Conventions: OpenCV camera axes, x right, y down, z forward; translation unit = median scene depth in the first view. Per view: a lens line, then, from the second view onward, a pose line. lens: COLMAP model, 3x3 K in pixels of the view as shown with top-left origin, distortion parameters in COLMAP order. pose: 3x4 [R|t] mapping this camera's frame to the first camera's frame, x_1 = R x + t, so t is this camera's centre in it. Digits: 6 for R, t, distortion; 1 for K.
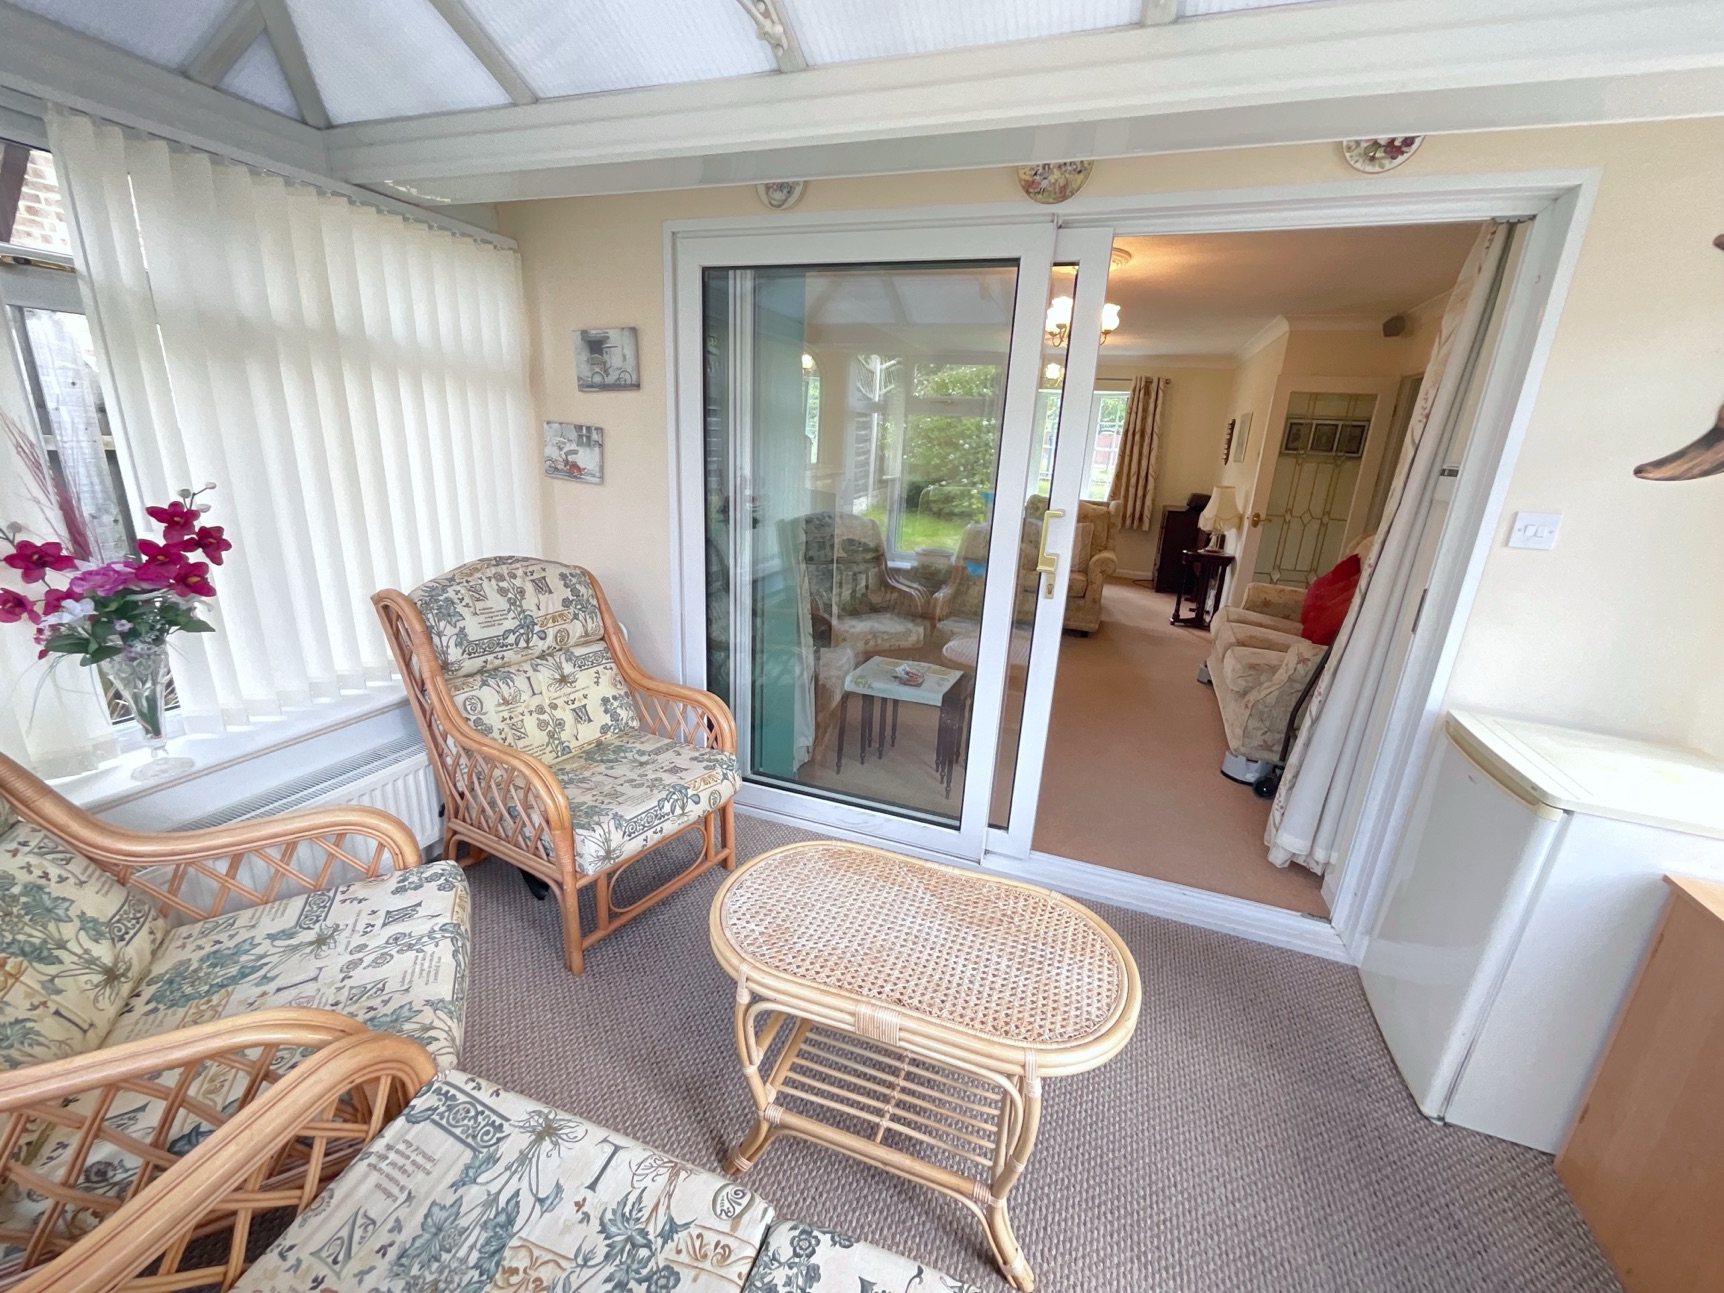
lens RADIAL K [[701.4, 0, 867.0], [0, 701.4, 646.3], [0, 0, 1]] dist [-0.003379, 0.001556]
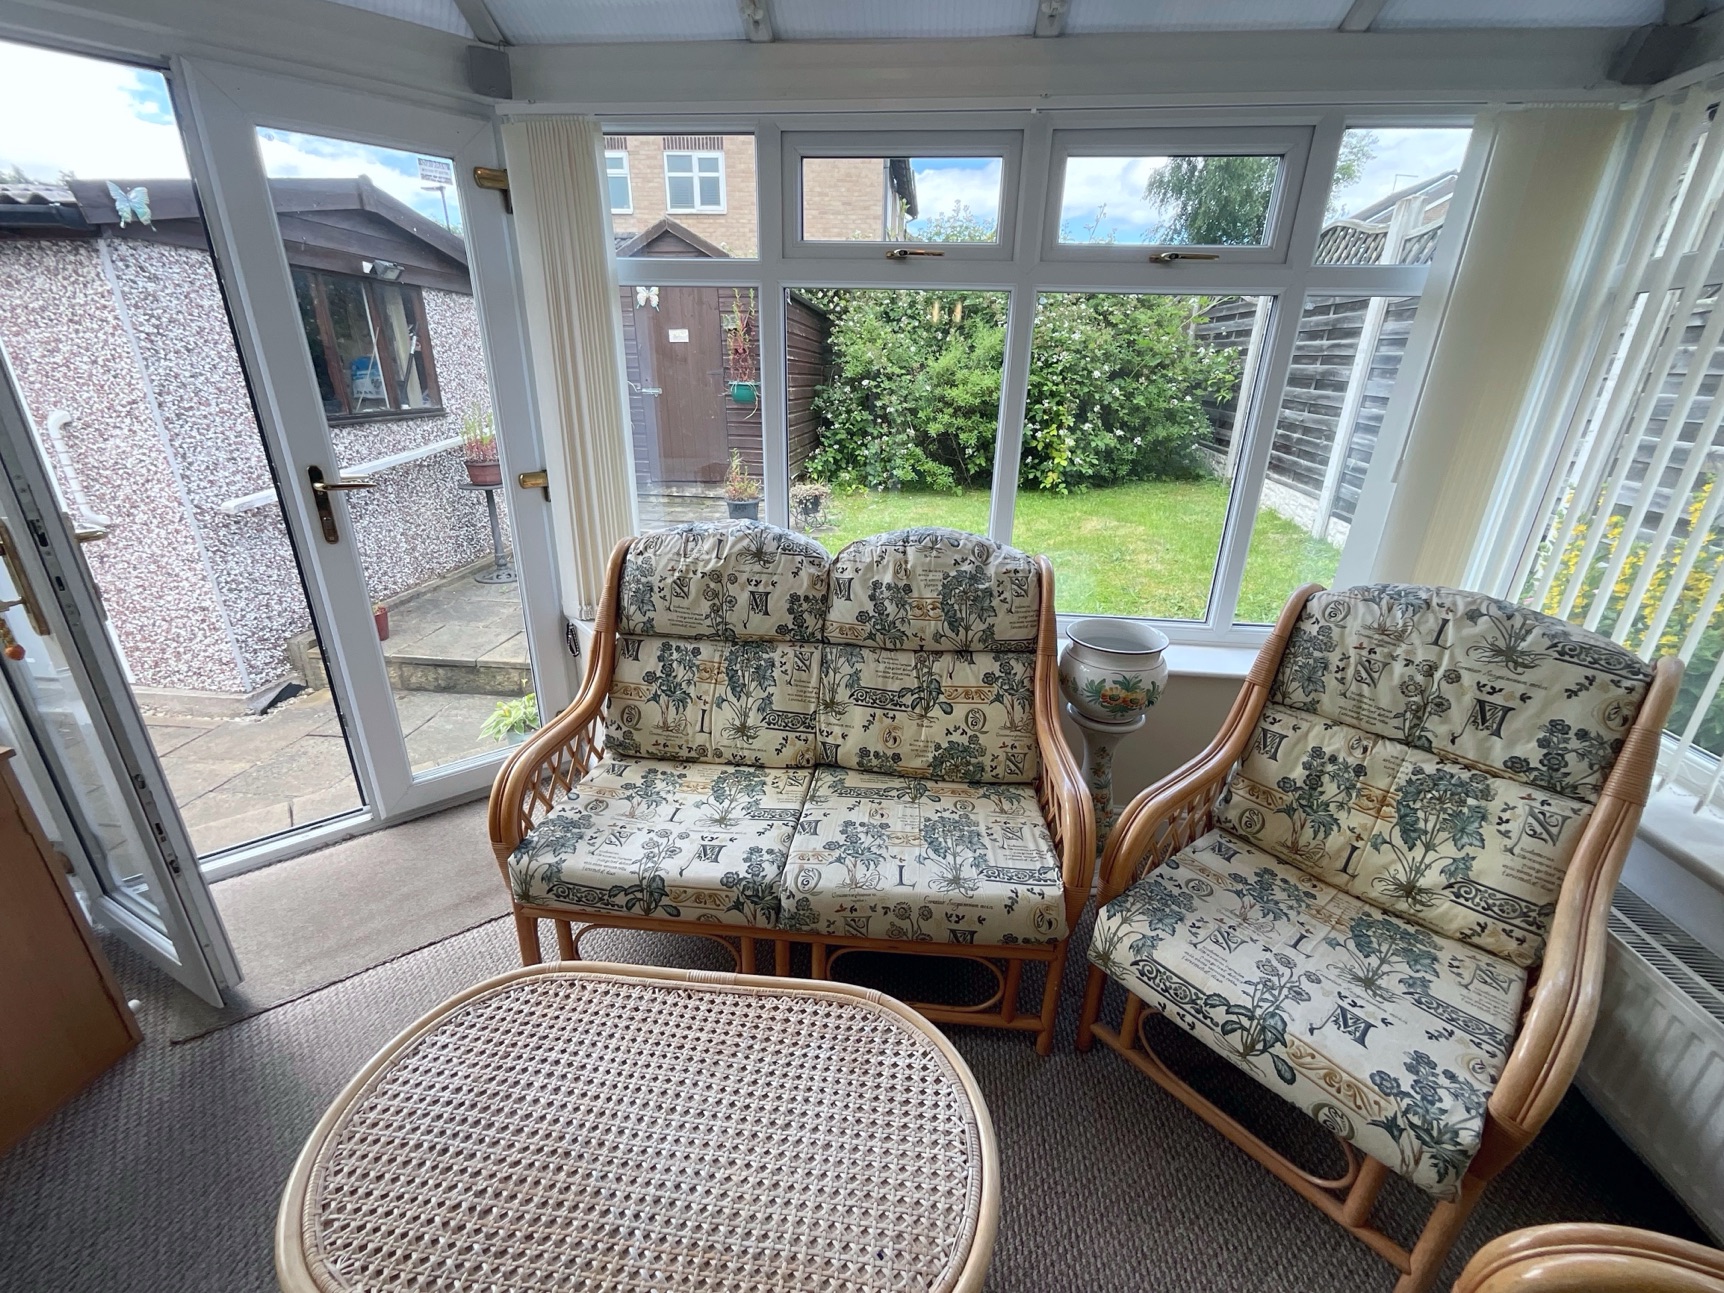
lens RADIAL K [[701.4, 0, 856.9], [0, 701.4, 642.6], [0, 0, 1]] dist [-0.003379, 0.001556]
pose [[-0.970477, 0.015845, -0.240672, 0.025422], [-0.133700, 0.795158, 0.591479, -0.215189], [0.200744, 0.606195, -0.769565, 0.797171]]
